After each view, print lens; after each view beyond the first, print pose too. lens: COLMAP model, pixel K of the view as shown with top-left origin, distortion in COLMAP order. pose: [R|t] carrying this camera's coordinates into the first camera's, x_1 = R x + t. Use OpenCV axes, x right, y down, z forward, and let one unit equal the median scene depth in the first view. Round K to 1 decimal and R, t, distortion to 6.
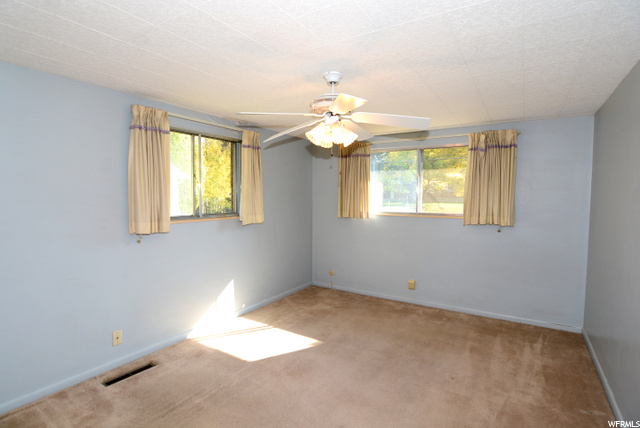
lens RADIAL K [[322.1, 0, 320.0], [0, 322.1, 214.0], [0, 0, 1]] dist [-0.003098, -0.012187]
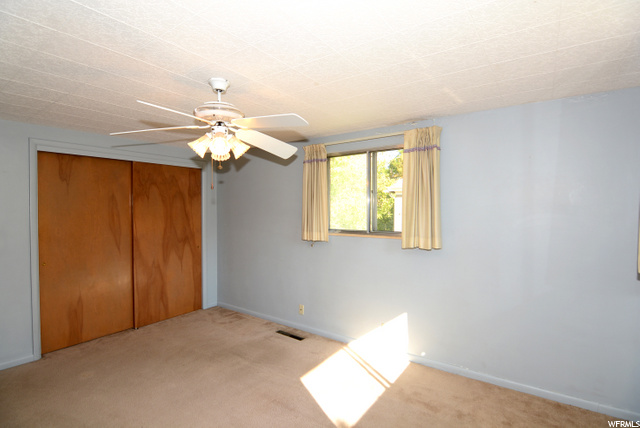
lens RADIAL K [[322.1, 0, 320.0], [0, 322.1, 214.0], [0, 0, 1]] dist [-0.003098, -0.012187]
pose [[-0.057264, 0.012113, -0.998286, 0.707133], [-0.061013, 0.998015, 0.015610, -0.062225], [0.996493, 0.061802, -0.056411, 1.004939]]
